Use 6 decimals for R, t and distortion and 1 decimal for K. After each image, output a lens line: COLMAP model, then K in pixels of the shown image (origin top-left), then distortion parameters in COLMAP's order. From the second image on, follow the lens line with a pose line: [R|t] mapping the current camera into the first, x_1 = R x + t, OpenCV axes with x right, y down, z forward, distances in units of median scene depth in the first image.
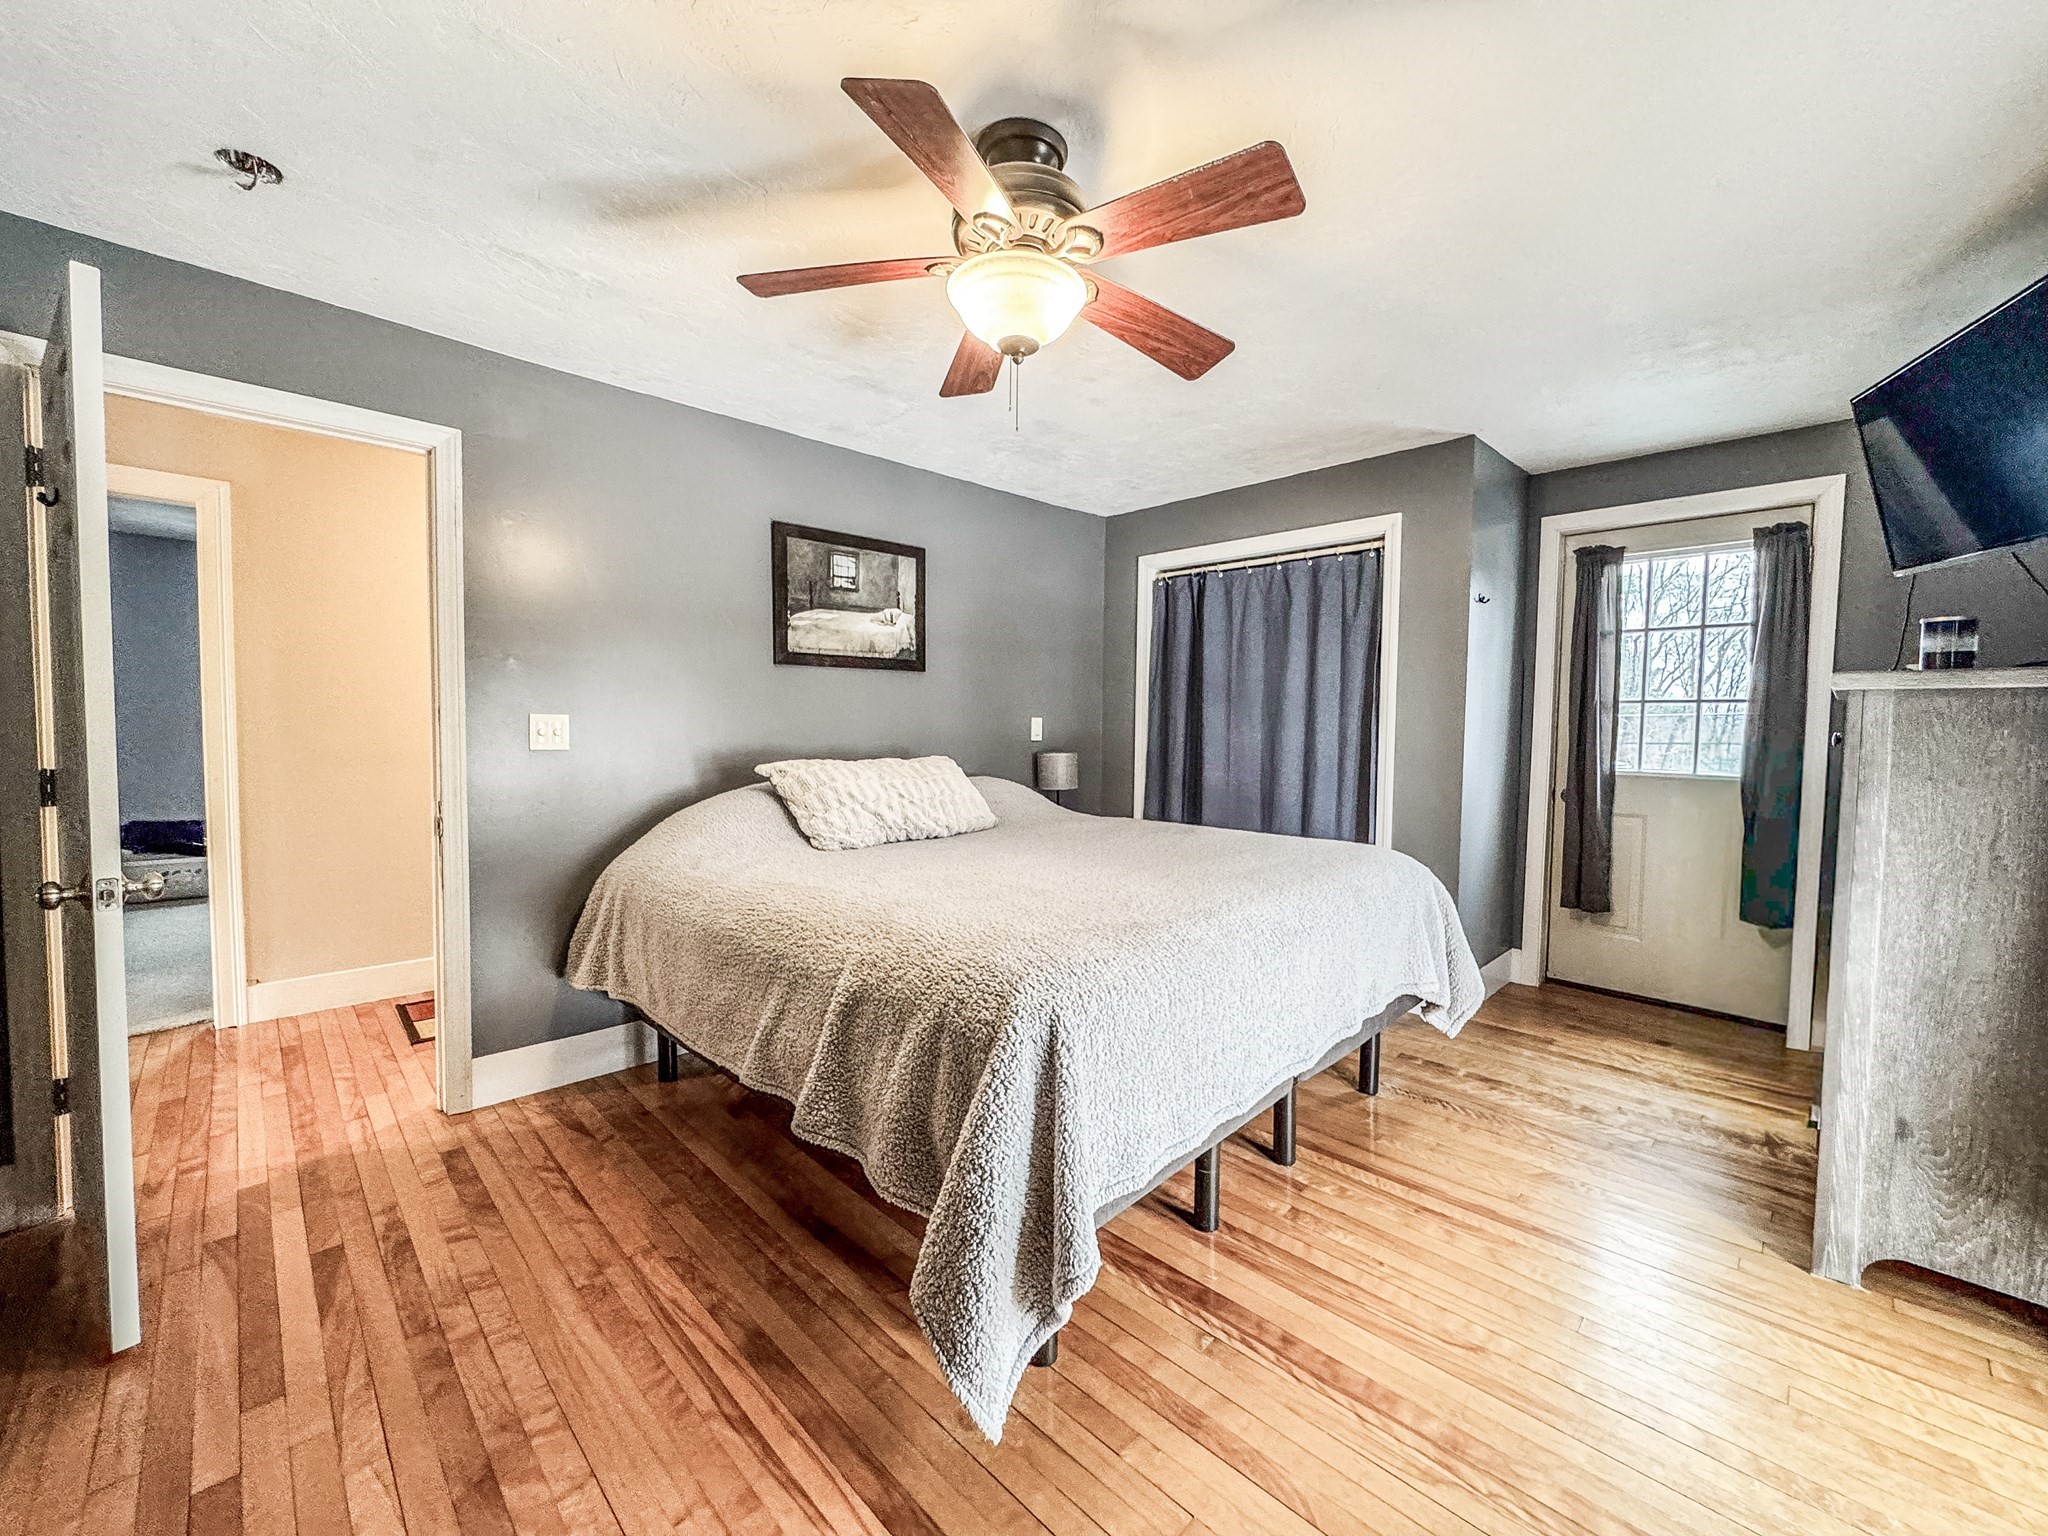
lens RADIAL K [[823.6, 0, 1028.4], [0, 823.6, 765.8], [0, 0, 1]] dist [-0.004369, 0.001330]
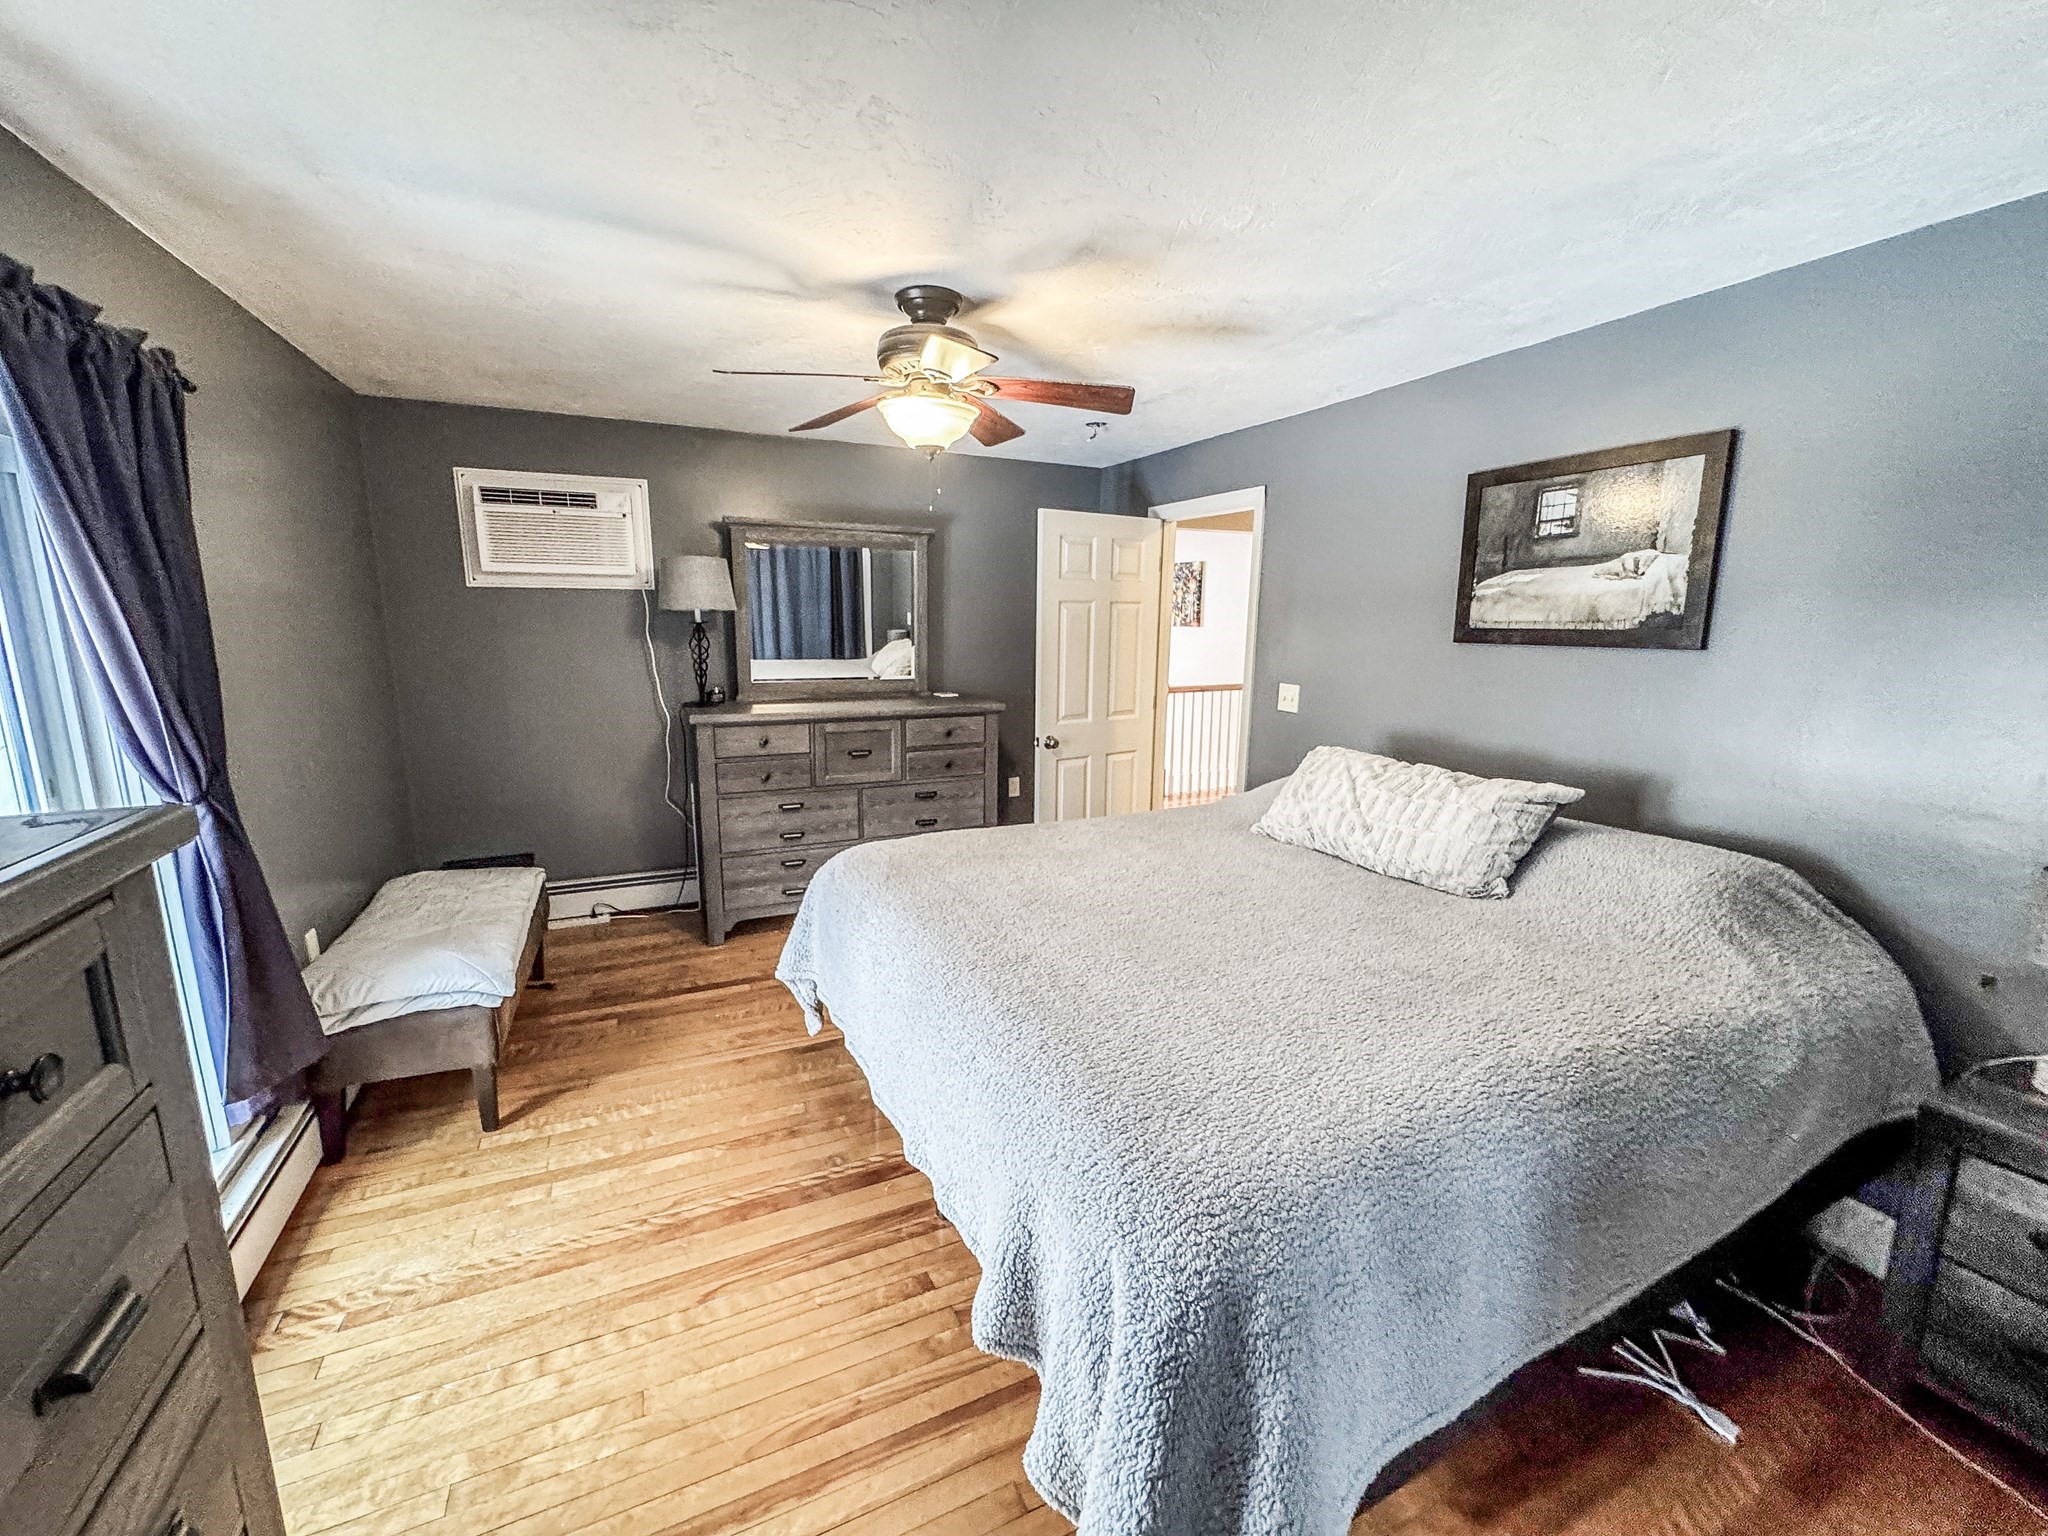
lens RADIAL K [[823.6, 0, 1029.3], [0, 823.6, 765.1], [0, 0, 1]] dist [-0.004369, 0.001330]
pose [[-0.341724, 0.162453, -0.925653, 0.647988], [-0.058853, 0.979314, 0.193598, -0.131778], [0.937956, 0.120635, -0.325094, 0.832582]]
